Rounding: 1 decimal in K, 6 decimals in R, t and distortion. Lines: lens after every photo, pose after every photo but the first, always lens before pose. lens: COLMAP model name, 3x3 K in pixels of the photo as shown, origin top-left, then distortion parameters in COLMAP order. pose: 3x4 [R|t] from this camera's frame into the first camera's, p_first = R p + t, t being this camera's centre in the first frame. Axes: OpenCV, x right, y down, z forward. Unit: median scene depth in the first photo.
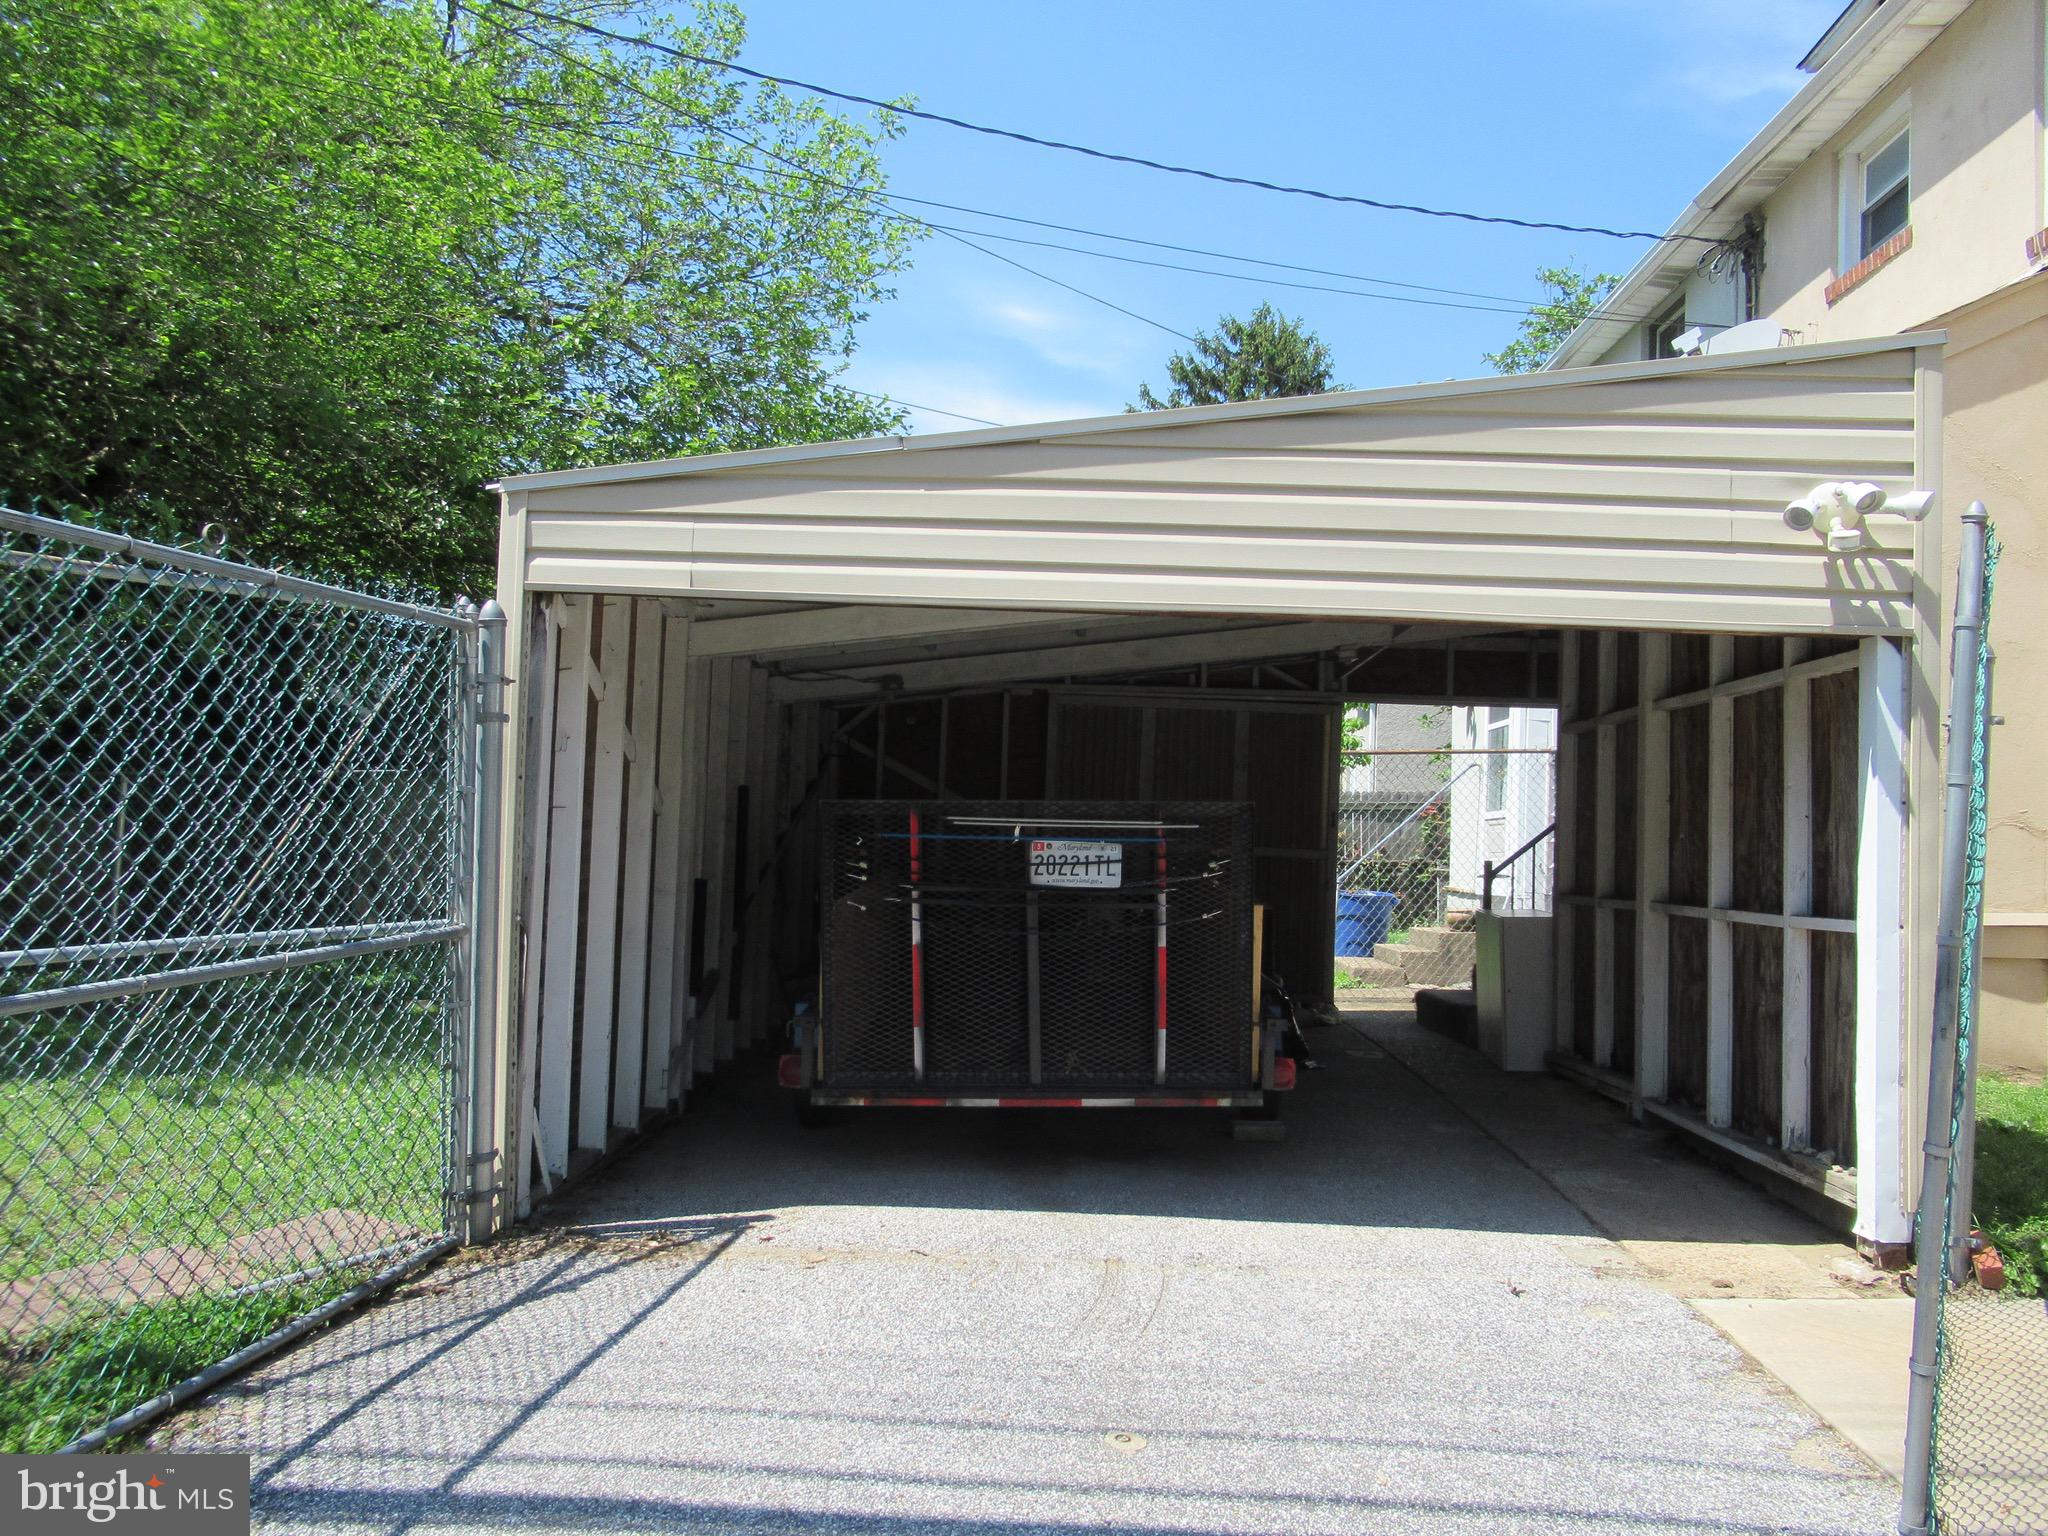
lens RADIAL K [[1563.5, 0, 1022.7], [0, 1563.5, 727.2], [0, 0, 1]] dist [0.005773, 0.009758]
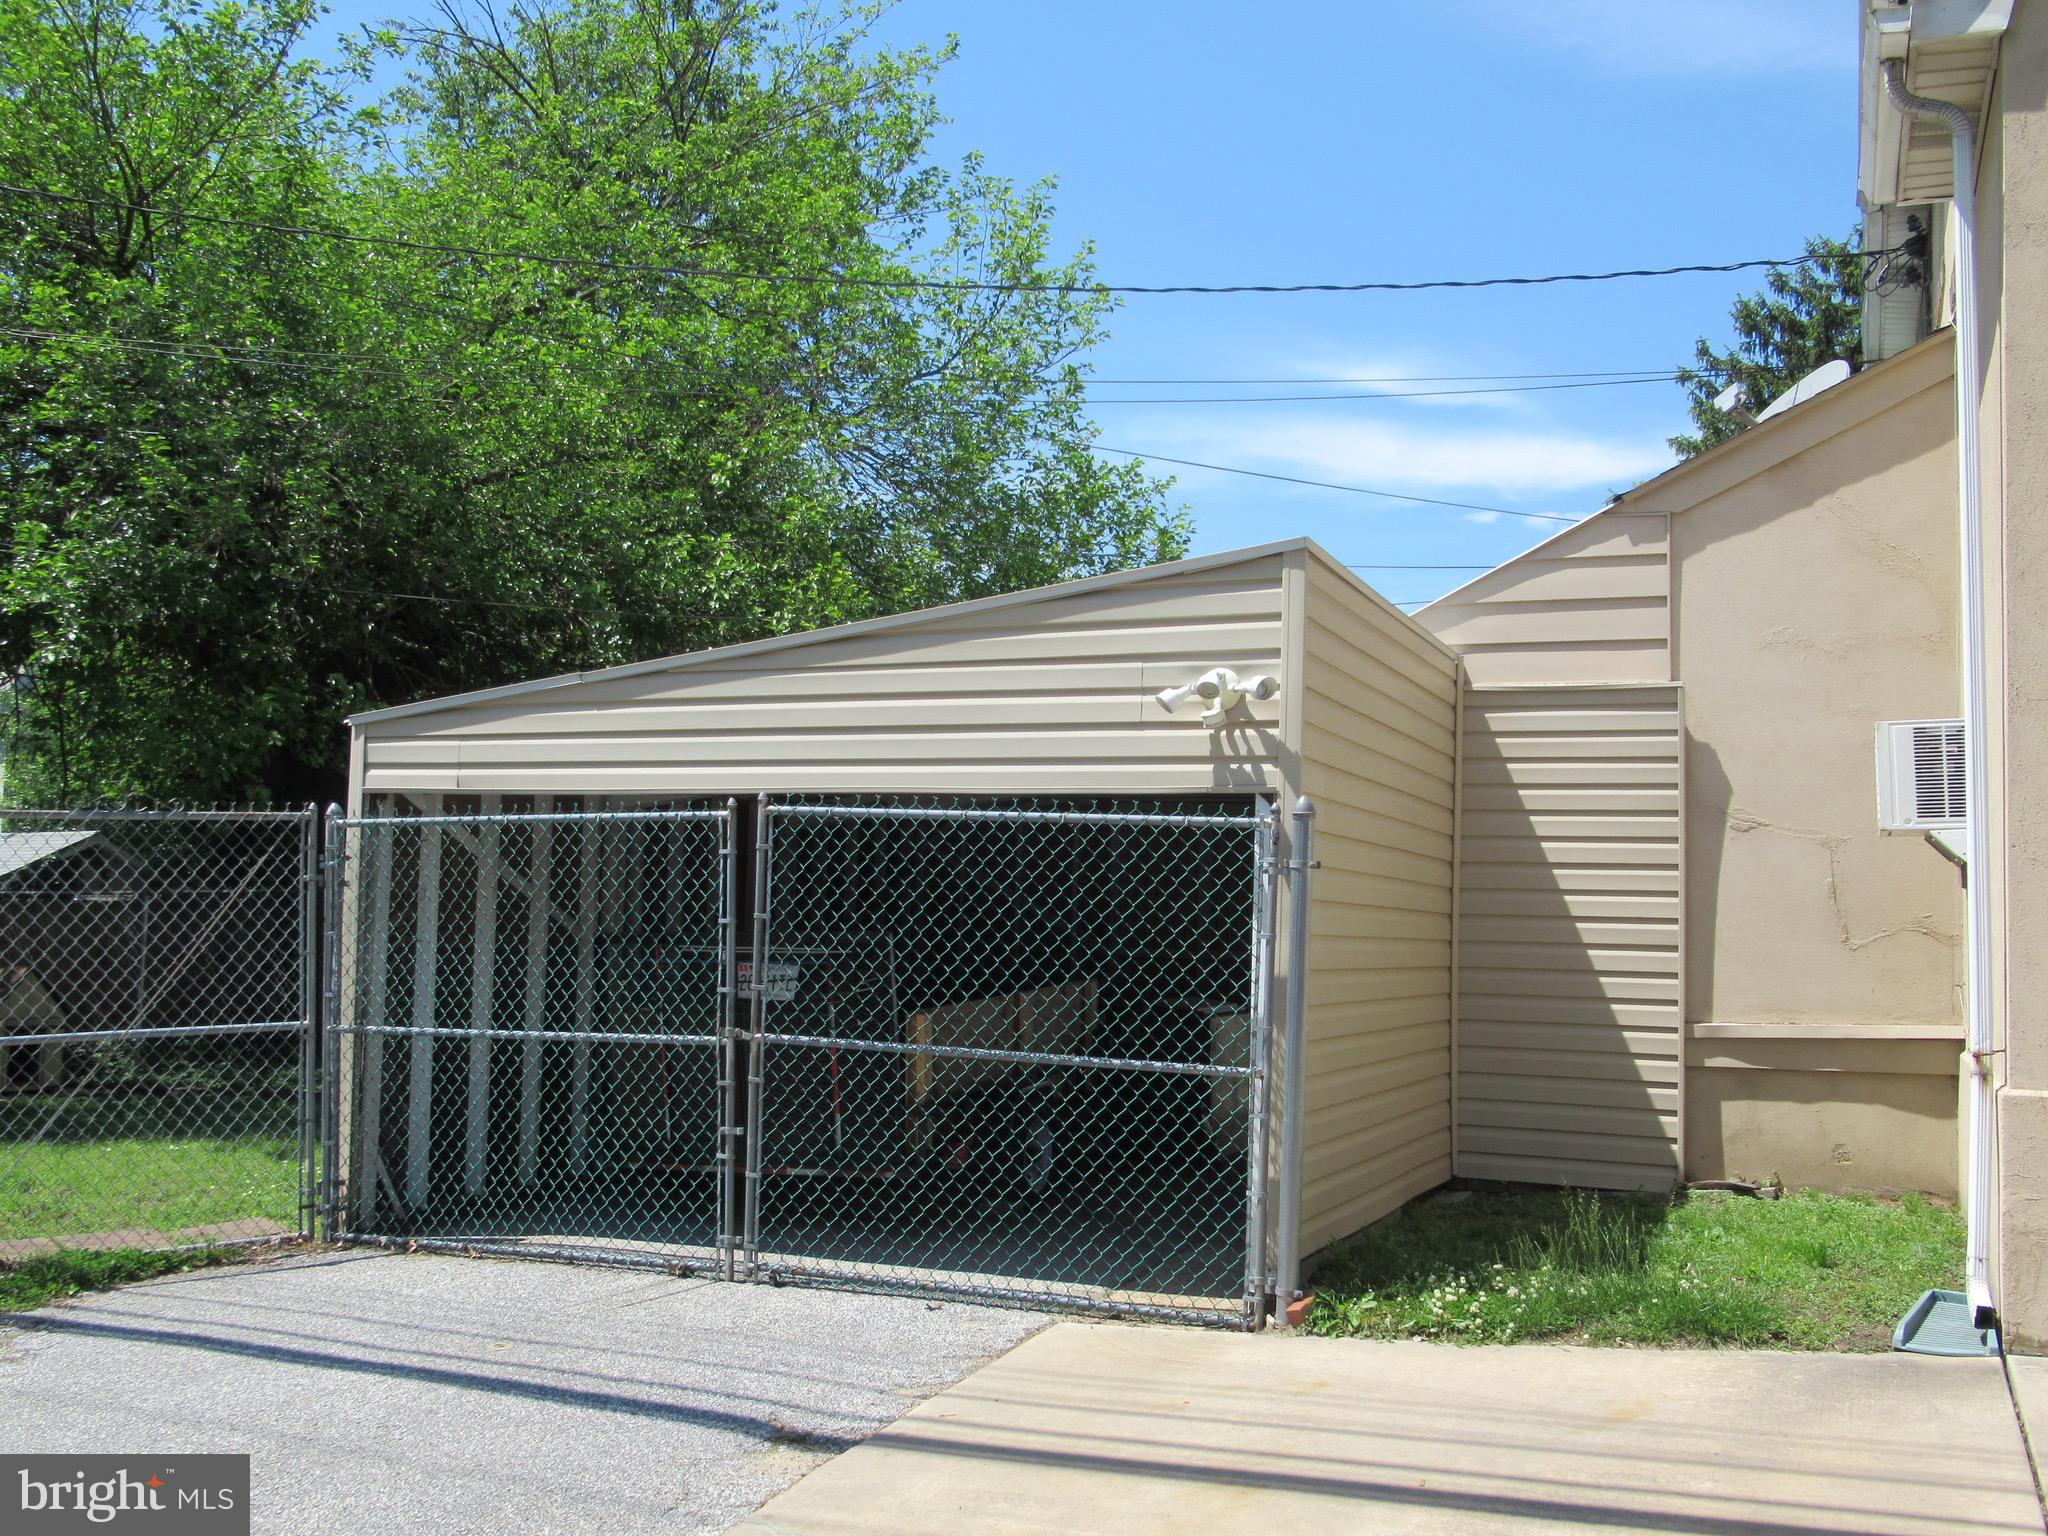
lens RADIAL K [[1949.6, 0, 1024.0], [0, 1949.6, 768.0], [0, 0, 1]] dist [0.123862, -0.317444]
pose [[0.931345, -0.042189, -0.361685, 0.918926], [0.041903, 0.999084, -0.008637, -0.070899], [0.361718, -0.007112, 0.932261, -0.474109]]
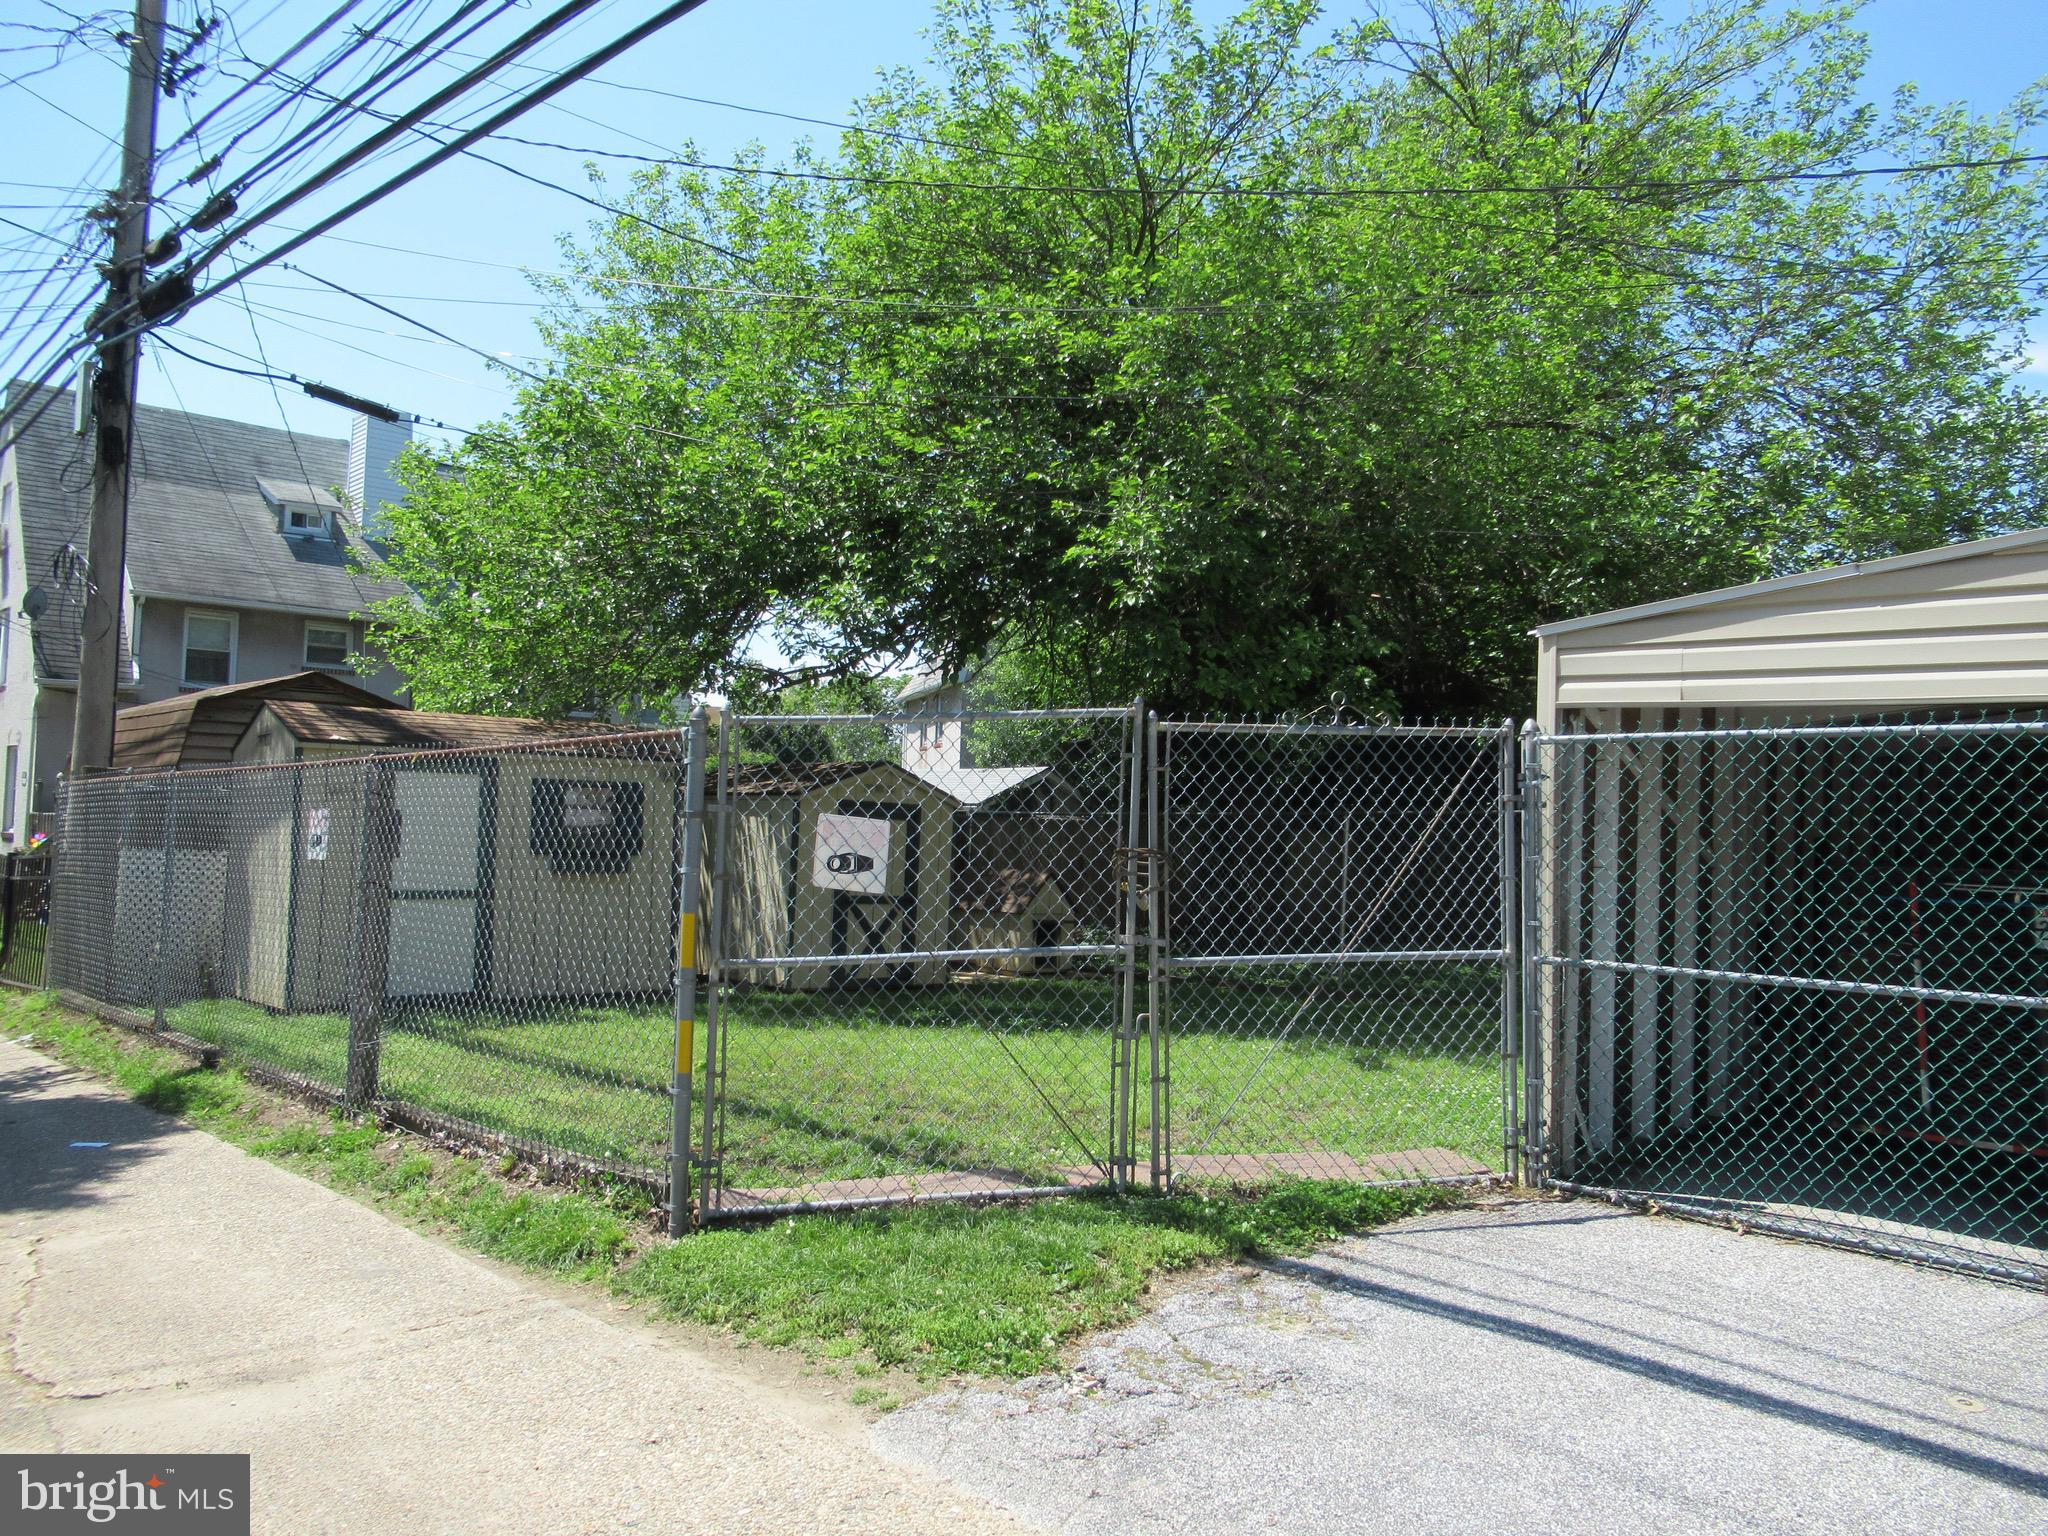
lens RADIAL K [[1485.2, 0, 1024.0], [0, 1485.2, 768.0], [0, 0, 1]] dist [0.003901, 0.008599]
pose [[0.727722, -0.028876, -0.685264, 0.224199], [0.039895, 0.999204, 0.000261, -0.056450], [0.684711, -0.027529, 0.728294, -0.243833]]
